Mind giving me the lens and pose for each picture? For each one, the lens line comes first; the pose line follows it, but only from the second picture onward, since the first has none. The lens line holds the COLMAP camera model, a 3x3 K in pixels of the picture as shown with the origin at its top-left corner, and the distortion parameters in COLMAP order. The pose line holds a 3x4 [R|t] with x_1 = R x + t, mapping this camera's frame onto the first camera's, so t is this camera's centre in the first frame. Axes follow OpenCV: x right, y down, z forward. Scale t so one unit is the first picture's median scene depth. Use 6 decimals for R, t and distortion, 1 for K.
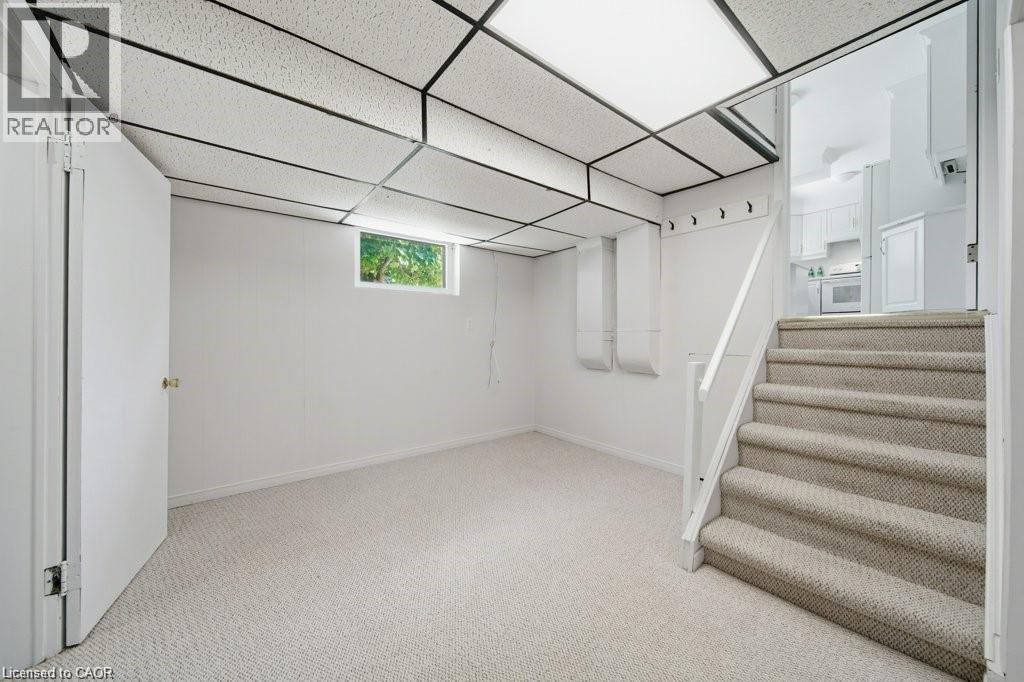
lens RADIAL K [[362.3, 0, 511.3], [0, 362.3, 337.5], [0, 0, 1]] dist [-0.001245, -0.000129]
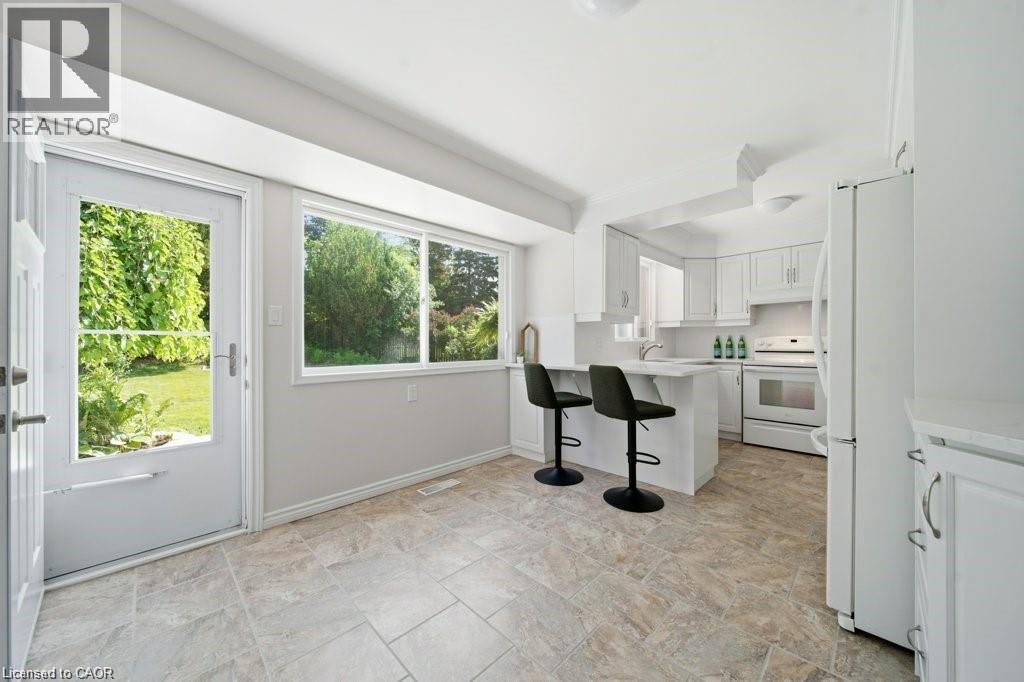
lens RADIAL K [[362.3, 0, 513.4], [0, 362.3, 341.7], [0, 0, 1]] dist [-0.001245, -0.000129]
pose [[0.991684, -0.005027, 0.128602, 0.380376], [0.006293, 0.999936, -0.009439, -0.196399], [-0.128546, 0.010170, 0.991651, 0.426363]]
